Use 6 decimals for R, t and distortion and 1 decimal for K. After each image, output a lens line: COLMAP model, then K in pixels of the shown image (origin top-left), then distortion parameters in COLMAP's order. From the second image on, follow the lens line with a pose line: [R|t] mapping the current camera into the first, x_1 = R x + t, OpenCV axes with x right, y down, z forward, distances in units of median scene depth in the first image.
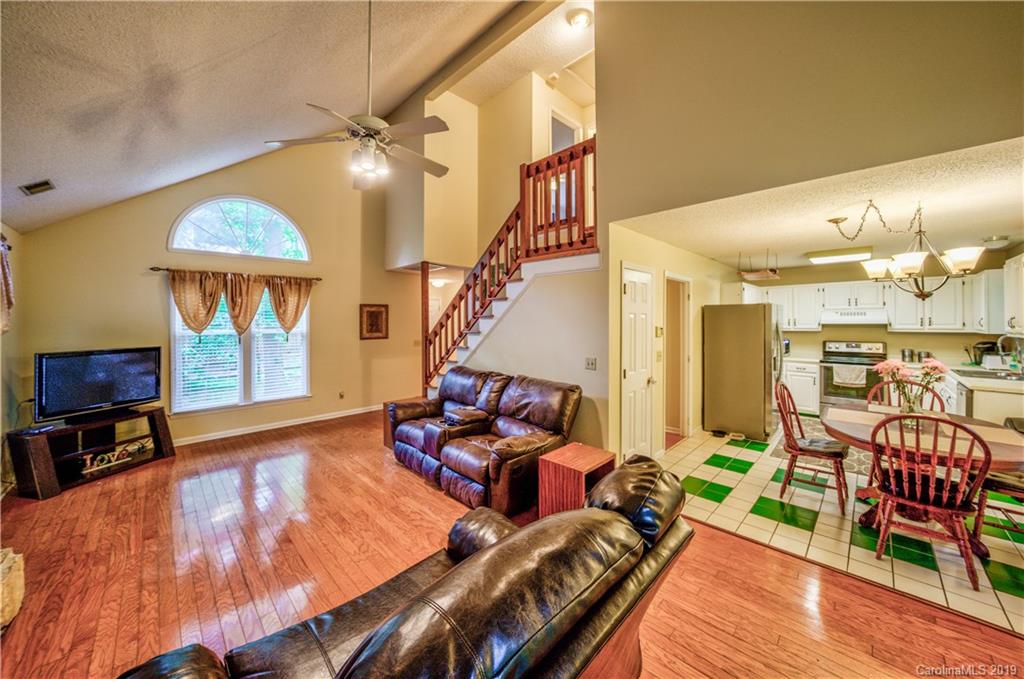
lens RADIAL K [[351.9, 0, 516.8], [0, 351.9, 319.0], [0, 0, 1]] dist [-0.020644, 0.000555]
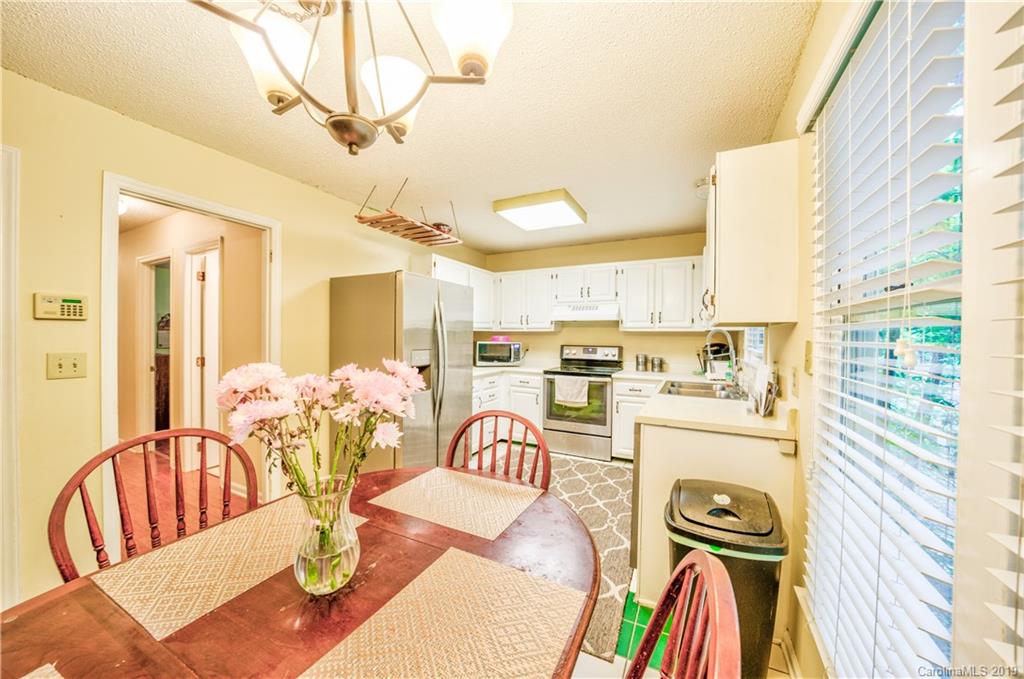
lens RADIAL K [[351.9, 0, 513.9], [0, 351.9, 338.5], [0, 0, 1]] dist [-0.020644, 0.000555]
pose [[0.952841, 0.010777, 0.303280, 0.611483], [-0.015243, 0.999807, 0.012363, 0.045592], [-0.303088, -0.016403, 0.952821, 0.328623]]
